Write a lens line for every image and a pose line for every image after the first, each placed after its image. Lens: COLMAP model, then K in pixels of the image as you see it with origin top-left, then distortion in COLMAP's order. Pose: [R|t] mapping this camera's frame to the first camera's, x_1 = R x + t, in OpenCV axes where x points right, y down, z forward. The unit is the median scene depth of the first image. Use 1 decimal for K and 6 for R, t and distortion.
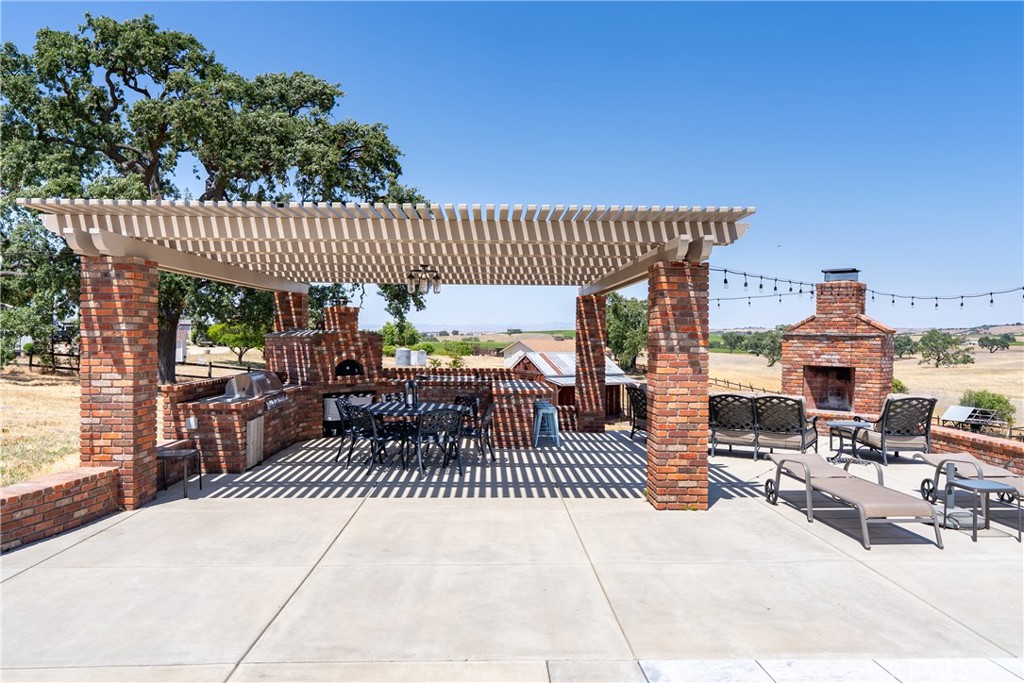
lens RADIAL K [[732.8, 0, 510.8], [0, 732.8, 331.6], [0, 0, 1]] dist [0.002545, 0.002428]
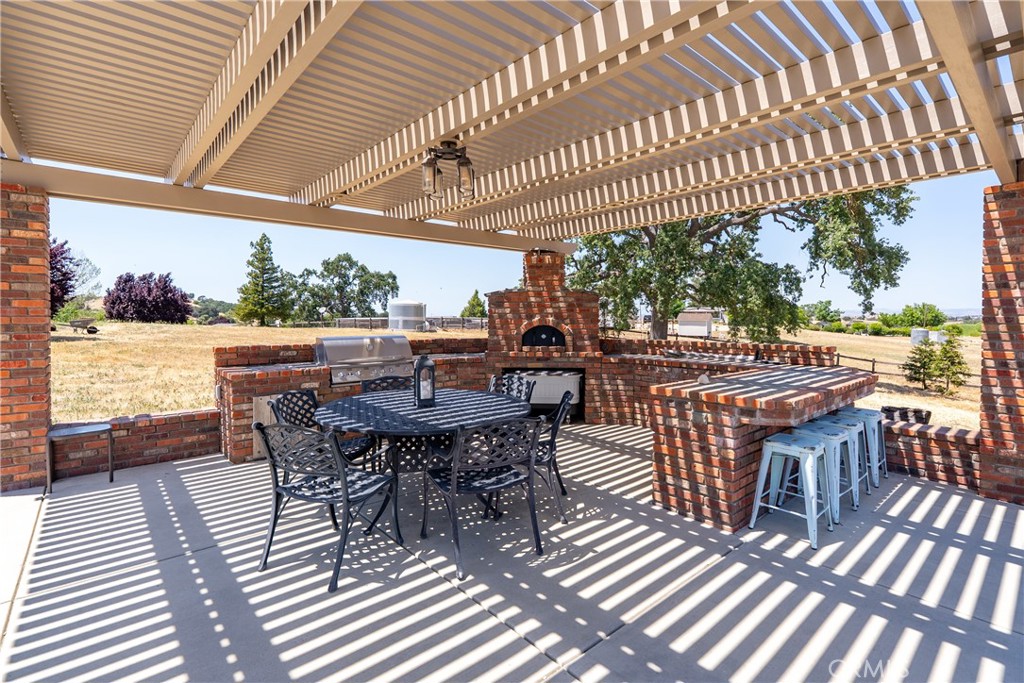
lens RADIAL K [[481.6, 0, 516.4], [0, 481.6, 326.2], [0, 0, 1]] dist [-0.001414, -0.000388]
pose [[0.636136, 0.007966, -0.771535, 0.139099], [0.006338, 0.999859, 0.015549, 0.028645], [0.771551, -0.014782, 0.635996, 0.608505]]
